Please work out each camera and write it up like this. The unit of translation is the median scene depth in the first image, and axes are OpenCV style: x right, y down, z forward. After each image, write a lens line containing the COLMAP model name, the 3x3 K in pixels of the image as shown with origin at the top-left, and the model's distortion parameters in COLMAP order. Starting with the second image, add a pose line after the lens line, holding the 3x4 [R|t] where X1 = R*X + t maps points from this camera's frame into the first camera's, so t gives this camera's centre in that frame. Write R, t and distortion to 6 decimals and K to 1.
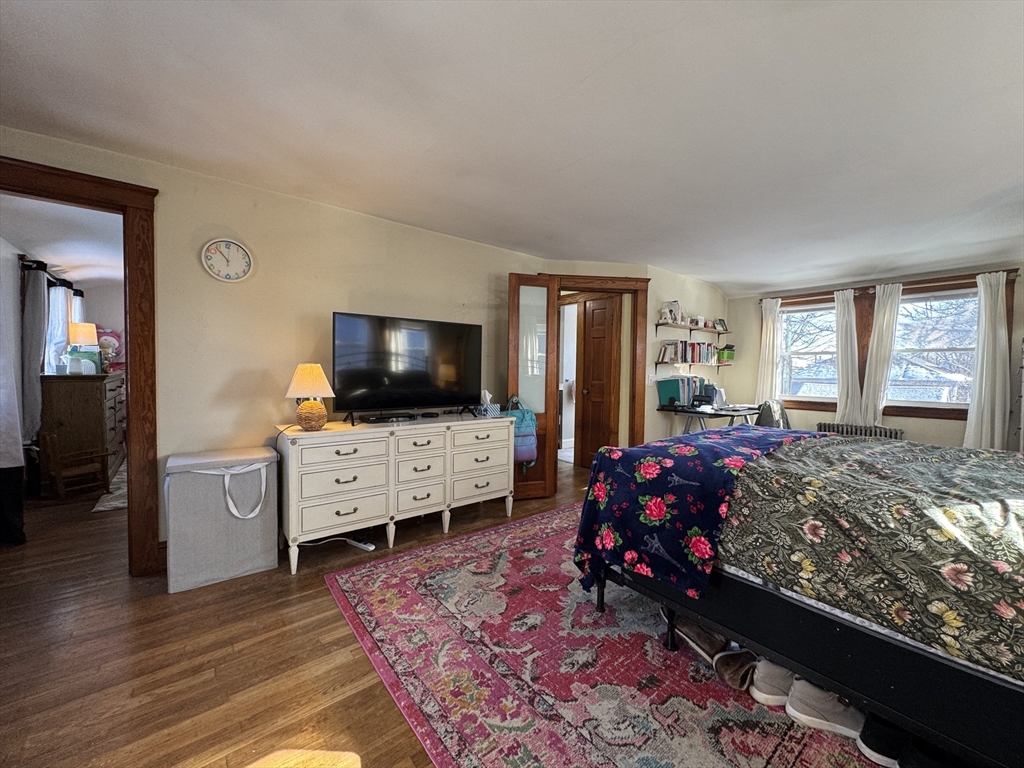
lens RADIAL K [[406.9, 0, 513.6], [0, 406.9, 384.1], [0, 0, 1]] dist [-0.000251, 0.000296]
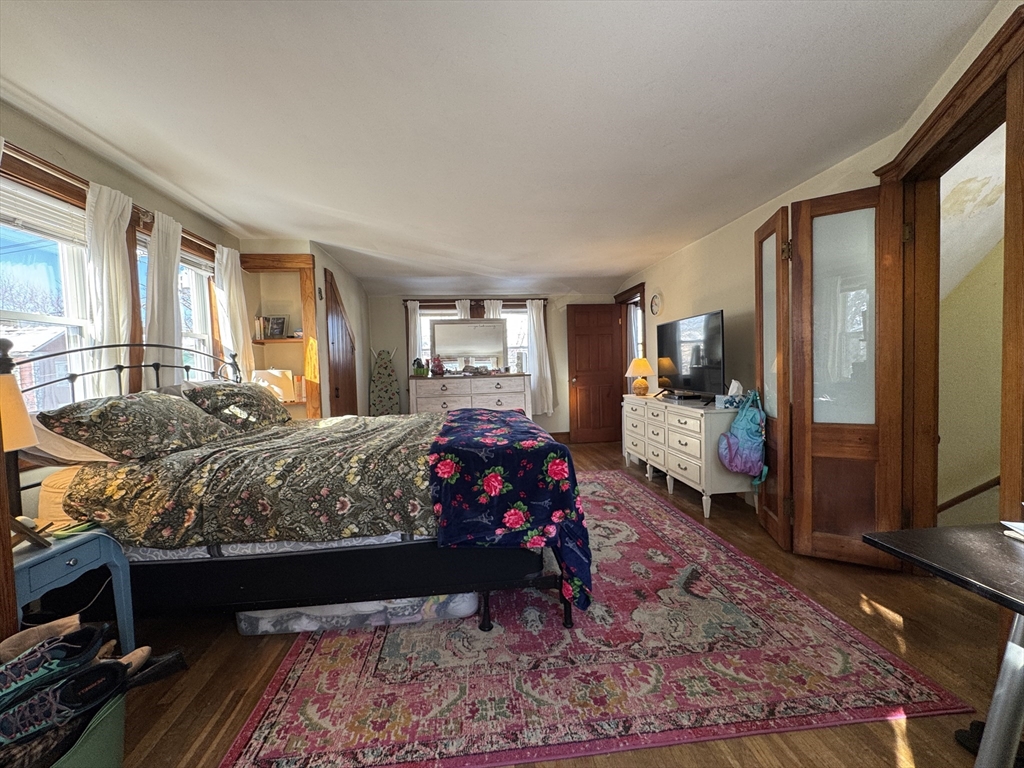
lens RADIAL K [[406.9, 0, 516.0], [0, 406.9, 383.9], [0, 0, 1]] dist [-0.000251, 0.000296]
pose [[-0.537535, 0.042478, -0.842171, 1.727264], [-0.003898, 0.998595, 0.052856, -0.041591], [0.843232, 0.031694, -0.536614, 1.974331]]
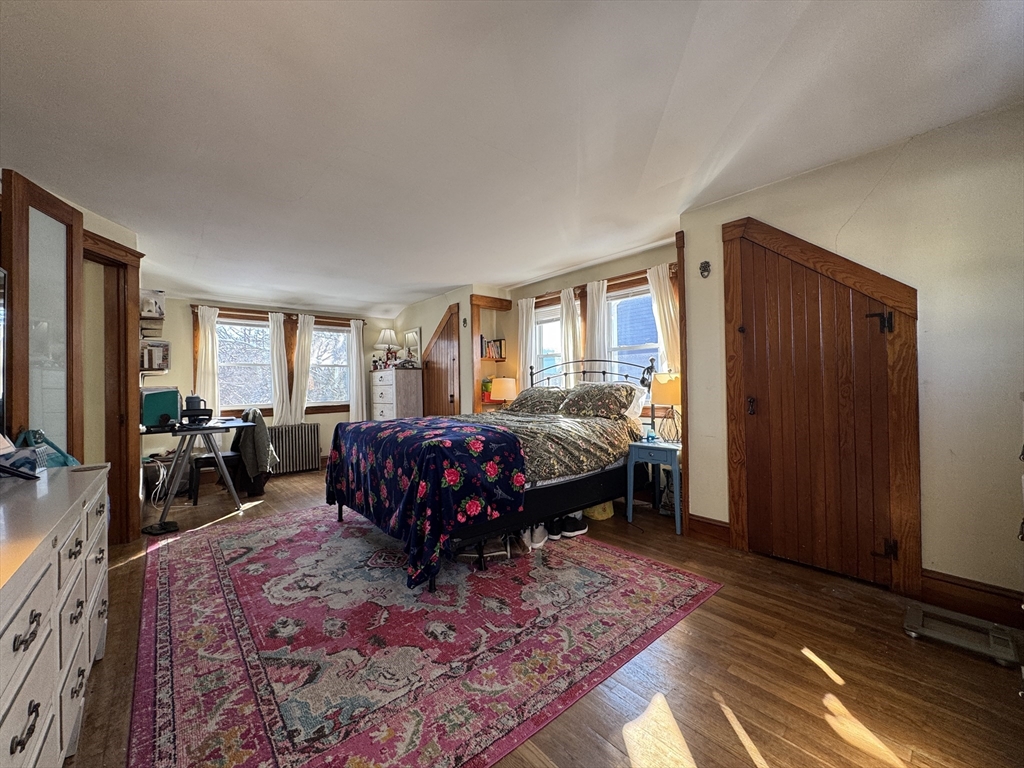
lens RADIAL K [[406.9, 0, 509.4], [0, 406.9, 381.2], [0, 0, 1]] dist [-0.000251, 0.000296]
pose [[-0.022213, -0.002380, 0.999750, -0.945702], [0.049040, 0.998791, 0.003468, -0.003226], [-0.998550, 0.049105, -0.022070, 0.840740]]
